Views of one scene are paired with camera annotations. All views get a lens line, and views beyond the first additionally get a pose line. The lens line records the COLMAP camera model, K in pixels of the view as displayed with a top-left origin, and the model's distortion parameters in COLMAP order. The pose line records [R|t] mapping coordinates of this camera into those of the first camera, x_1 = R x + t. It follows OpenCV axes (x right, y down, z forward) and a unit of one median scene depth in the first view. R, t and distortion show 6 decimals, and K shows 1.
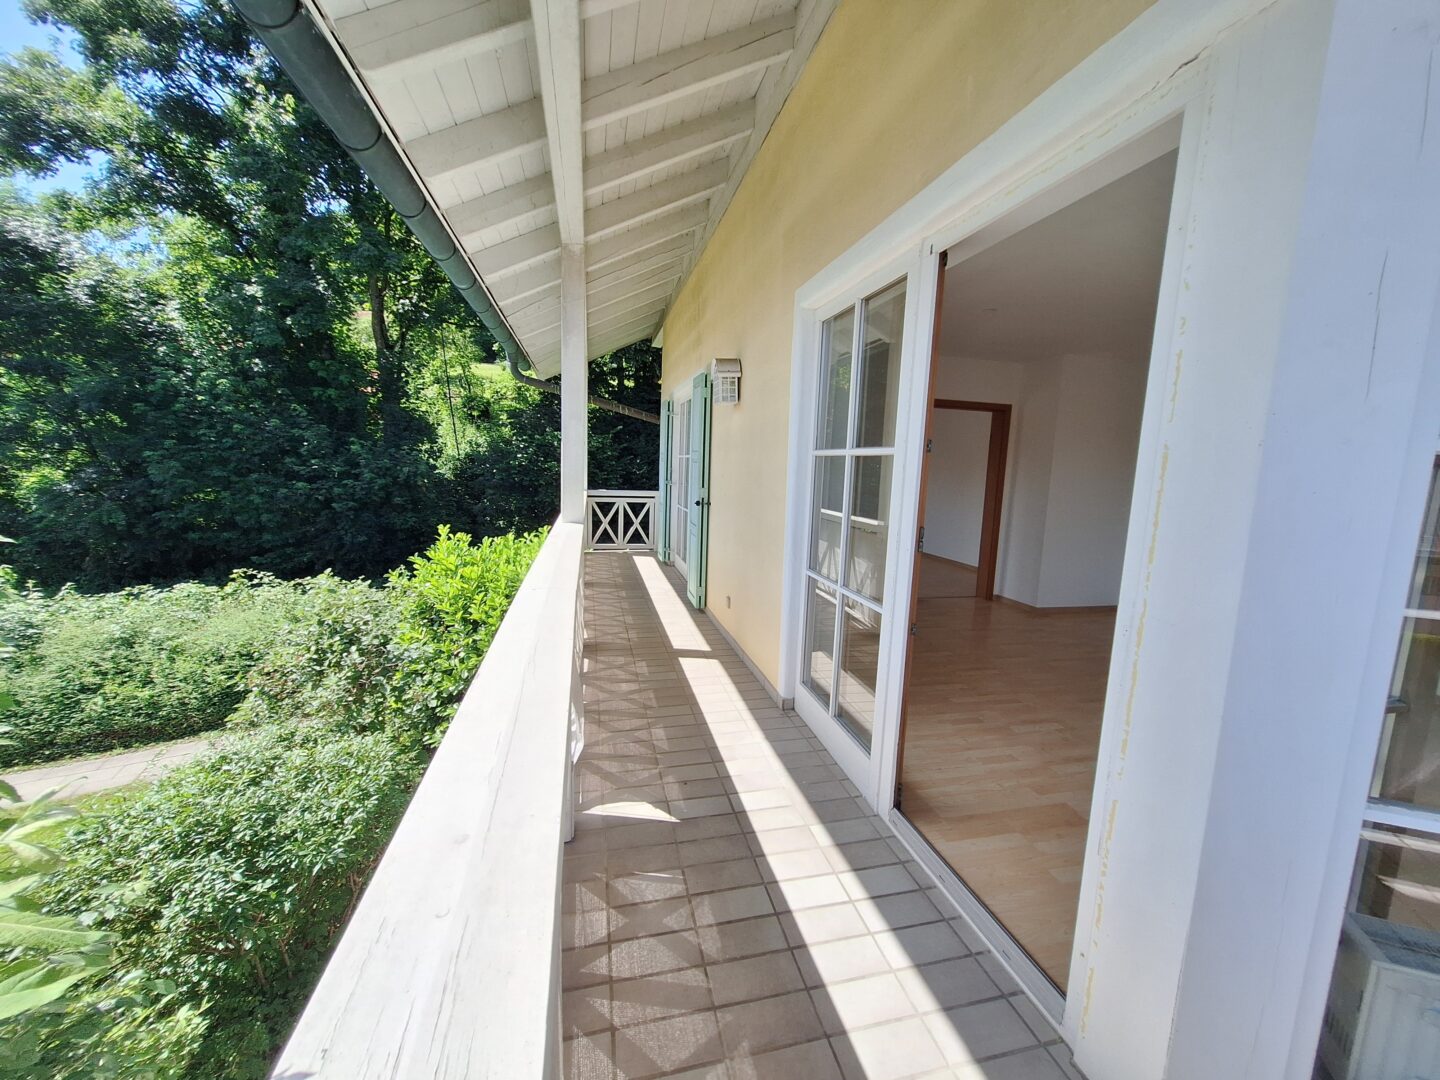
lens RADIAL K [[570.2, 0, 722.8], [0, 570.2, 539.9], [0, 0, 1]] dist [0.001117, -0.000279]
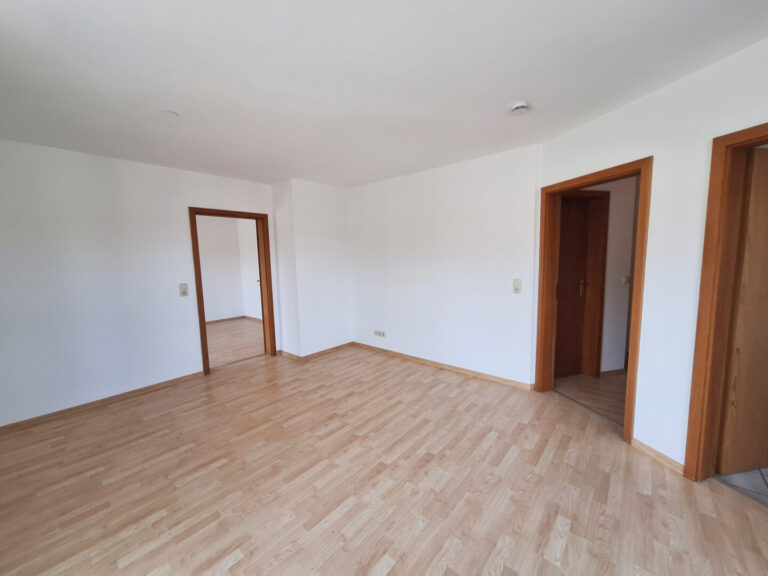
lens RADIAL K [[304.1, 0, 385.3], [0, 304.1, 288.6], [0, 0, 1]] dist [0.001117, -0.000279]
pose [[0.808572, -0.122602, 0.575482, 0.288687], [0.140112, 0.990036, 0.014057, -0.027489], [-0.571472, 0.069265, 0.817693, 0.242664]]
